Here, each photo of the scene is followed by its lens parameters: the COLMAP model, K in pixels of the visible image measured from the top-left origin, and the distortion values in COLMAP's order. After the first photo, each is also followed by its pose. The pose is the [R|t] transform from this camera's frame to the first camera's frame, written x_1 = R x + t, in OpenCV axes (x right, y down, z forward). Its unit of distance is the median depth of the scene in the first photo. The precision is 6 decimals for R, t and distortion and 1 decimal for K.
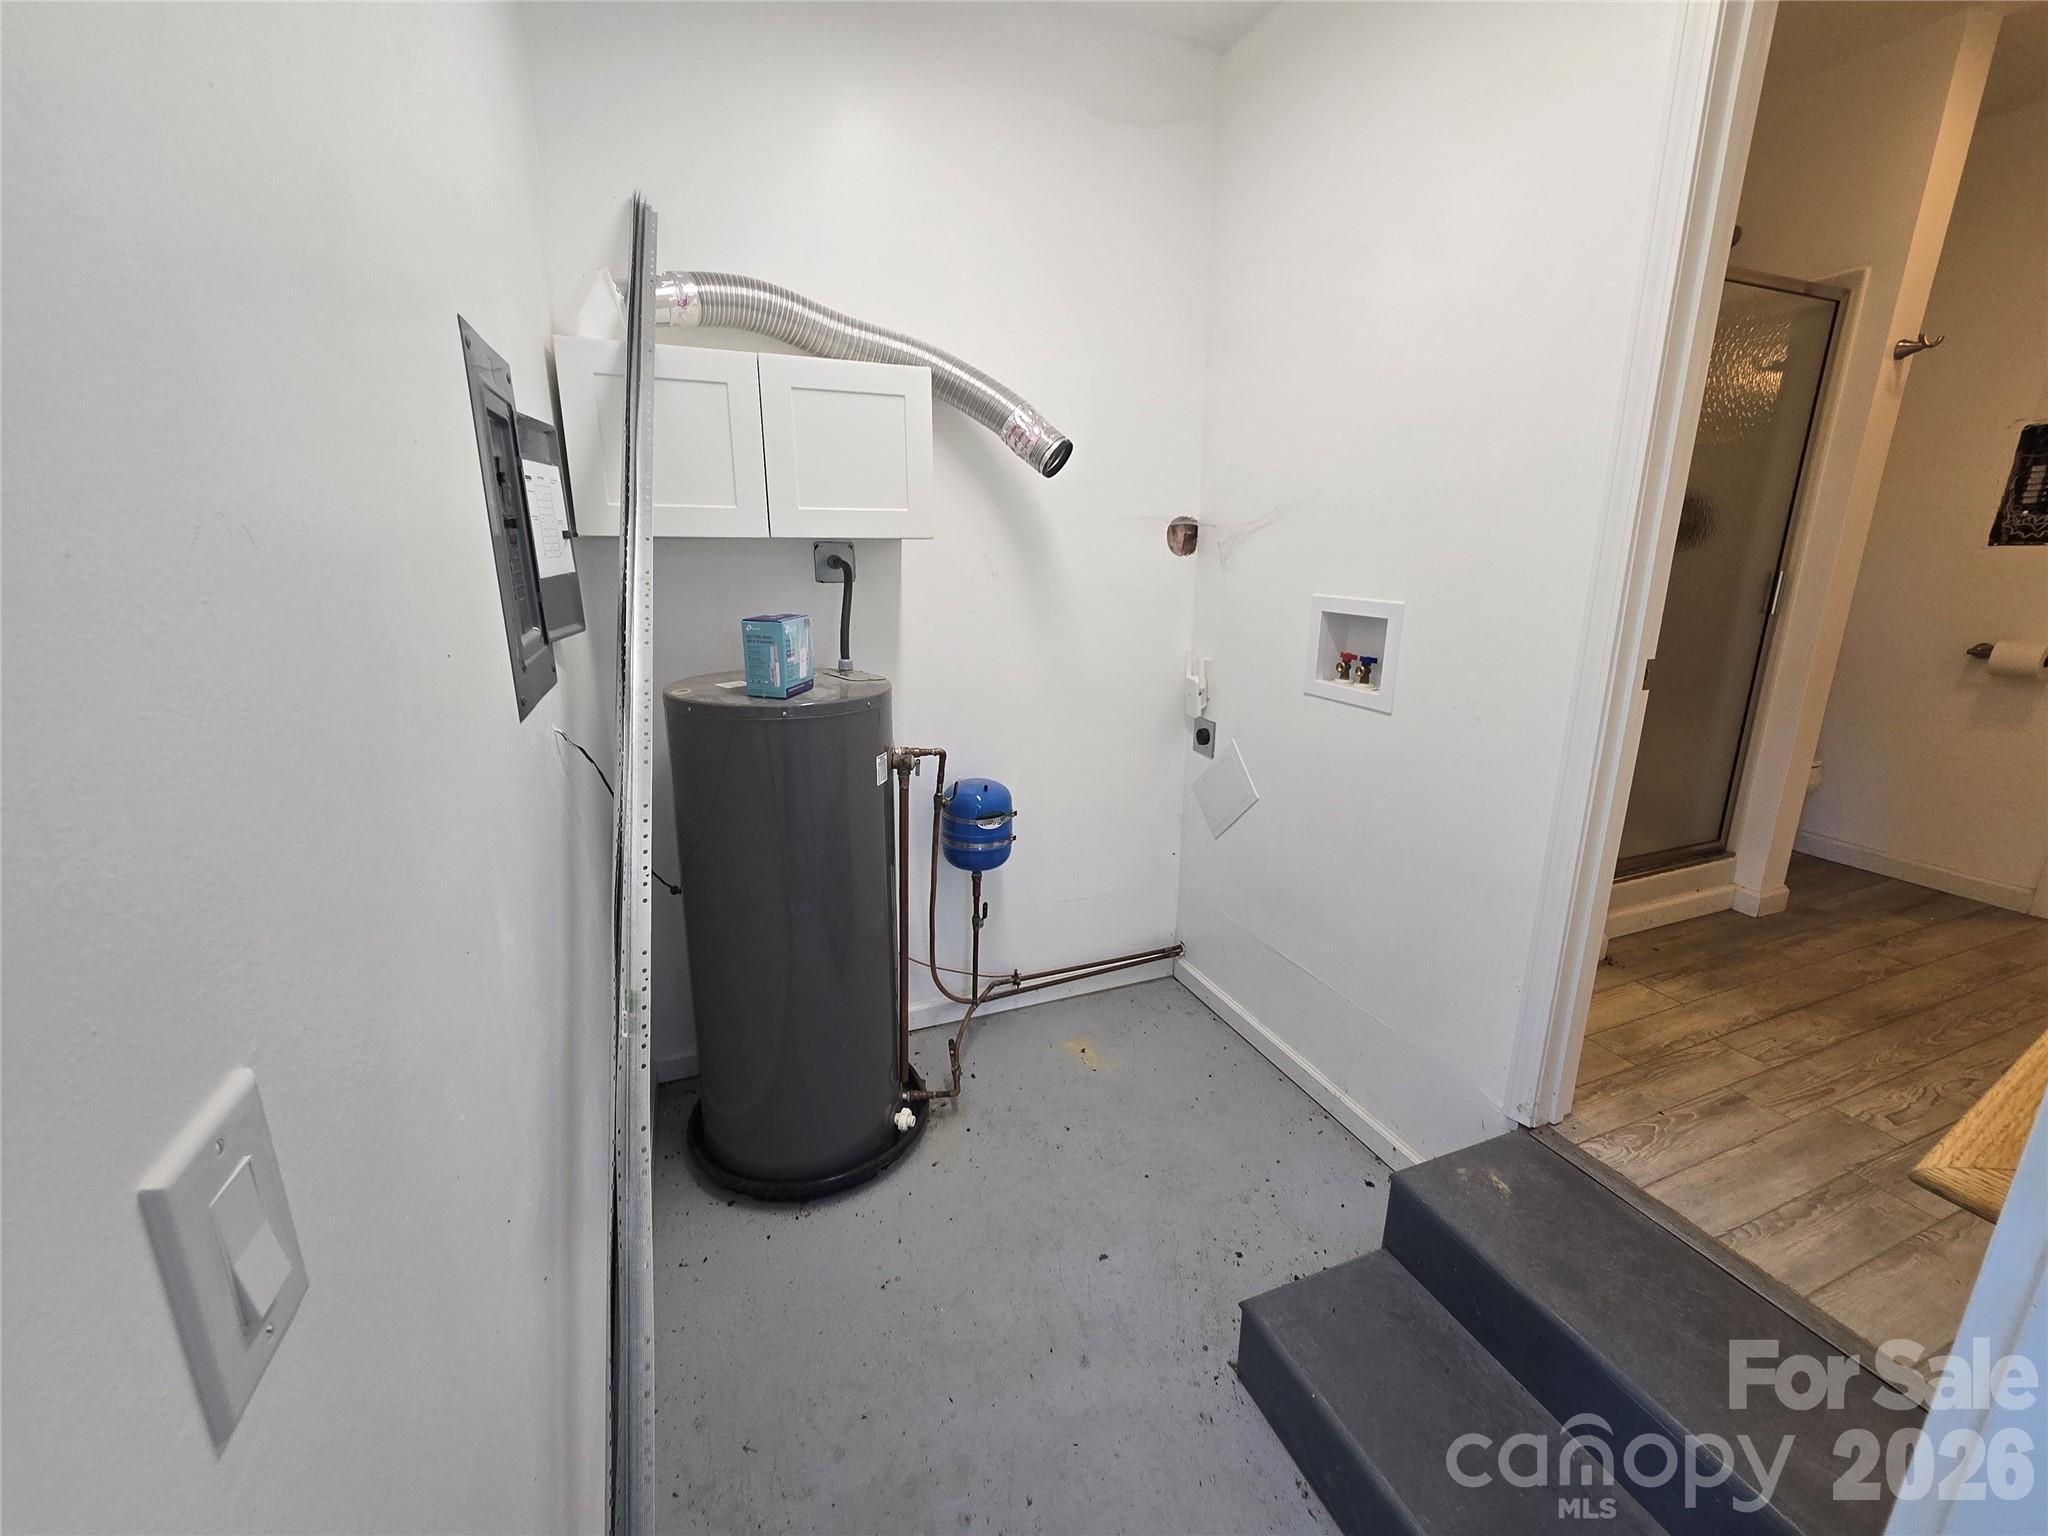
lens RADIAL K [[834.6, 0, 1024.3], [0, 834.6, 778.6], [0, 0, 1]] dist [0.003899, 0.001341]
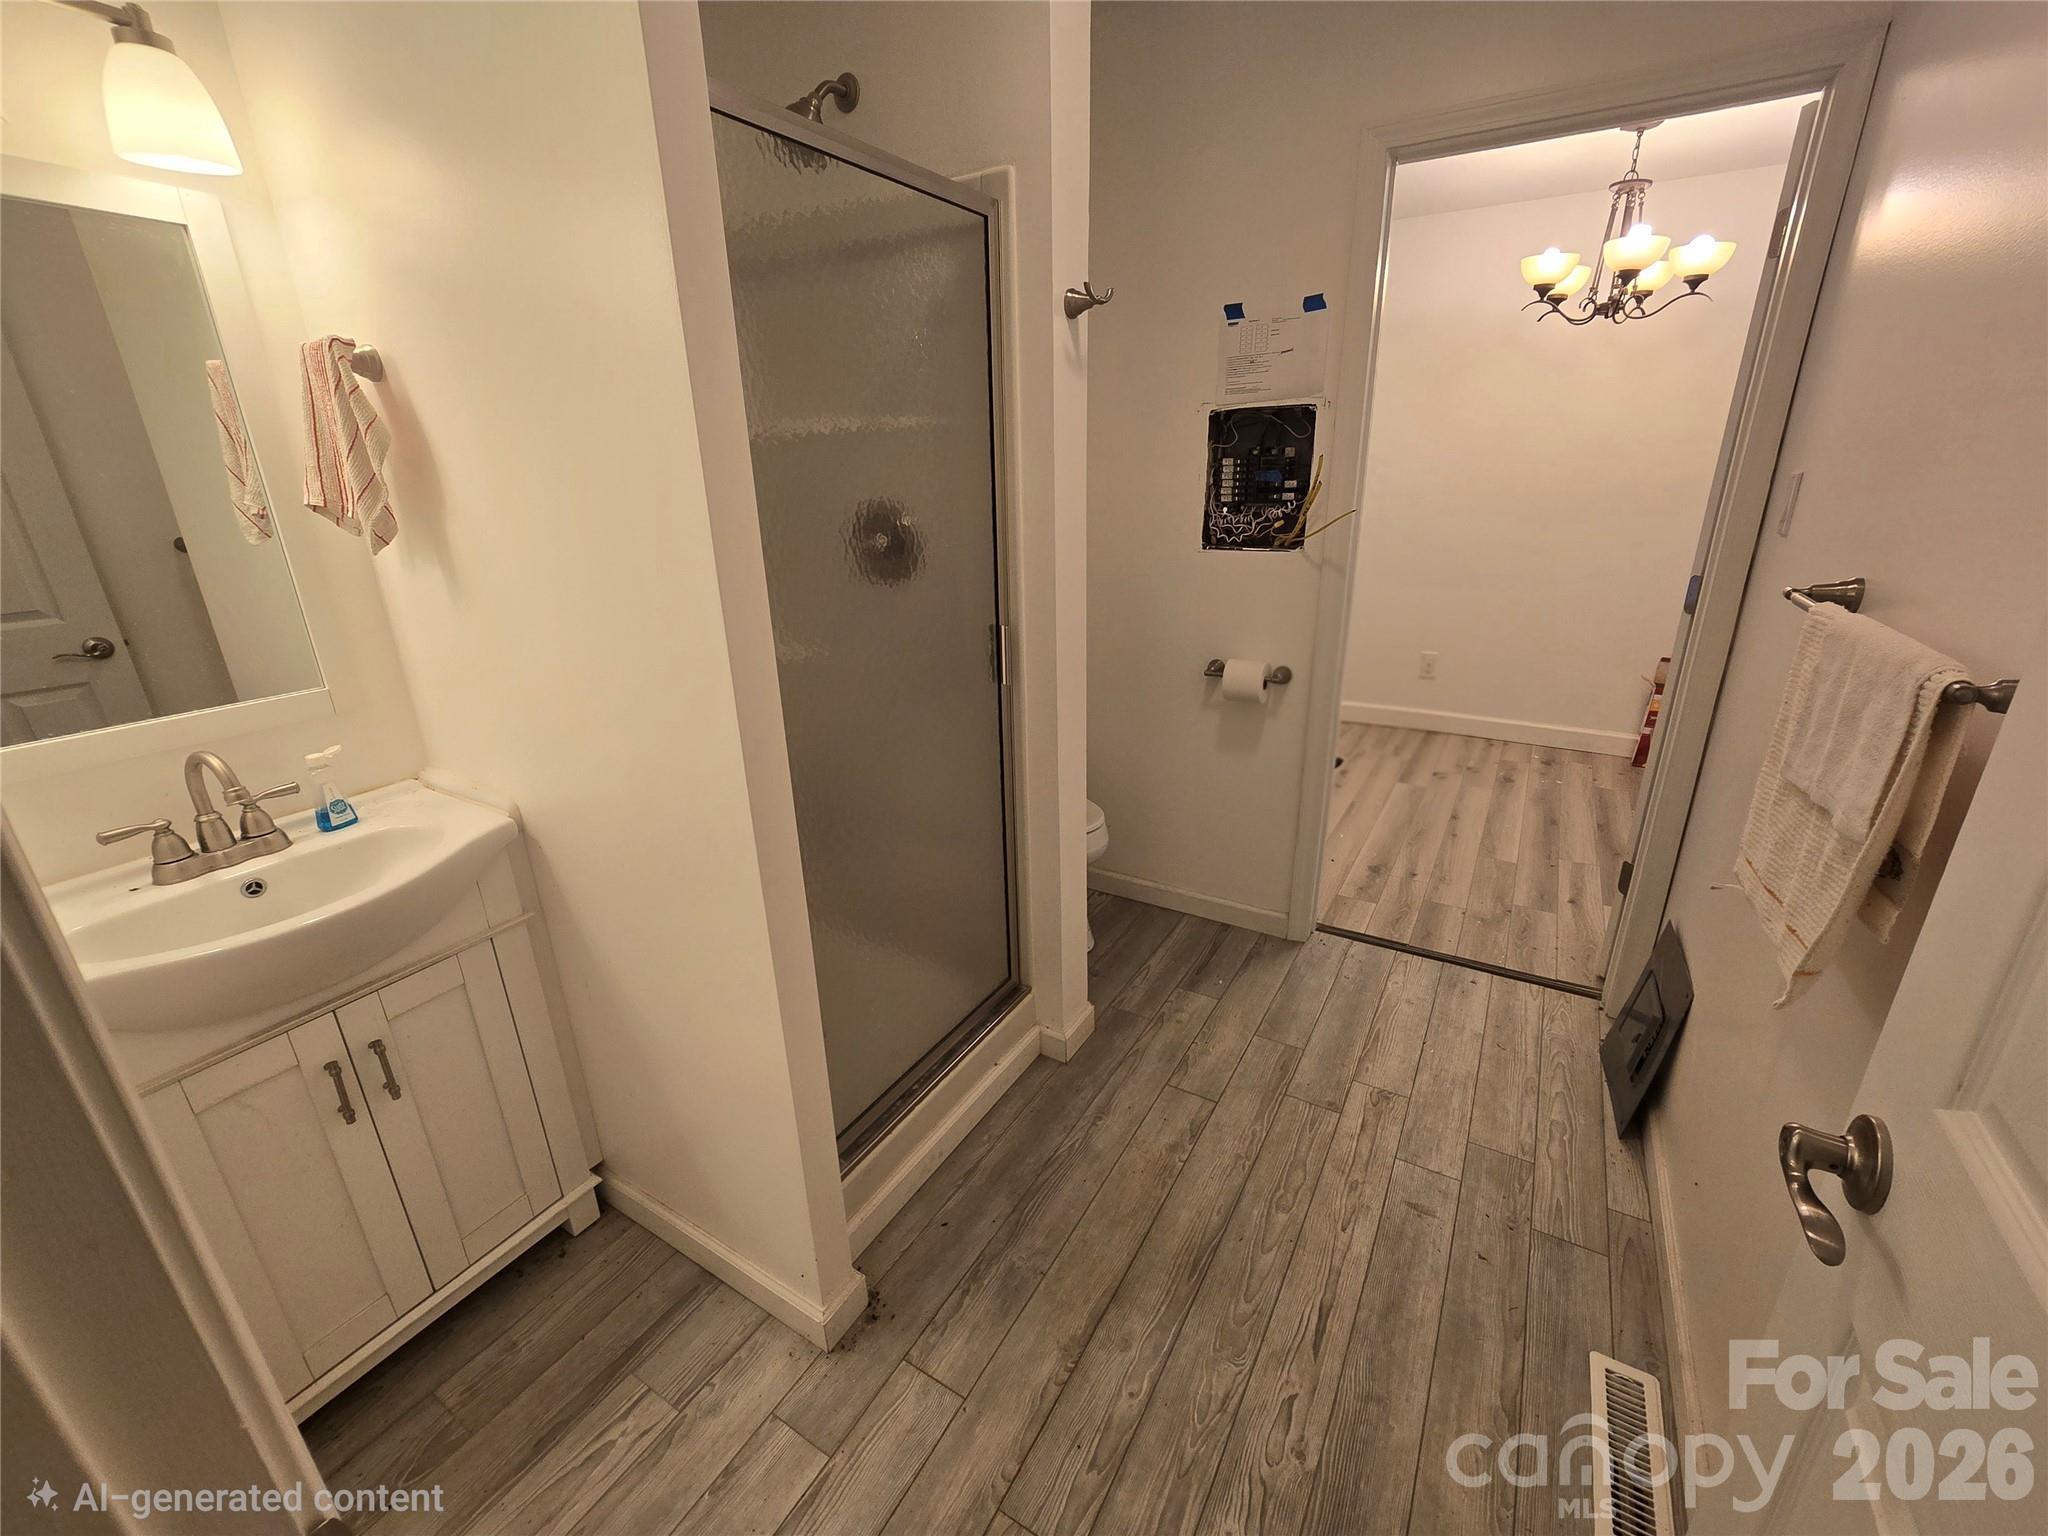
lens RADIAL K [[834.6, 0, 1029.8], [0, 834.6, 751.6], [0, 0, 1]] dist [0.003899, 0.001341]
pose [[0.805182, -0.209086, 0.554947, 0.534777], [0.170366, 0.977892, 0.121252, -0.229607], [-0.568030, -0.003085, 0.823002, 0.435673]]
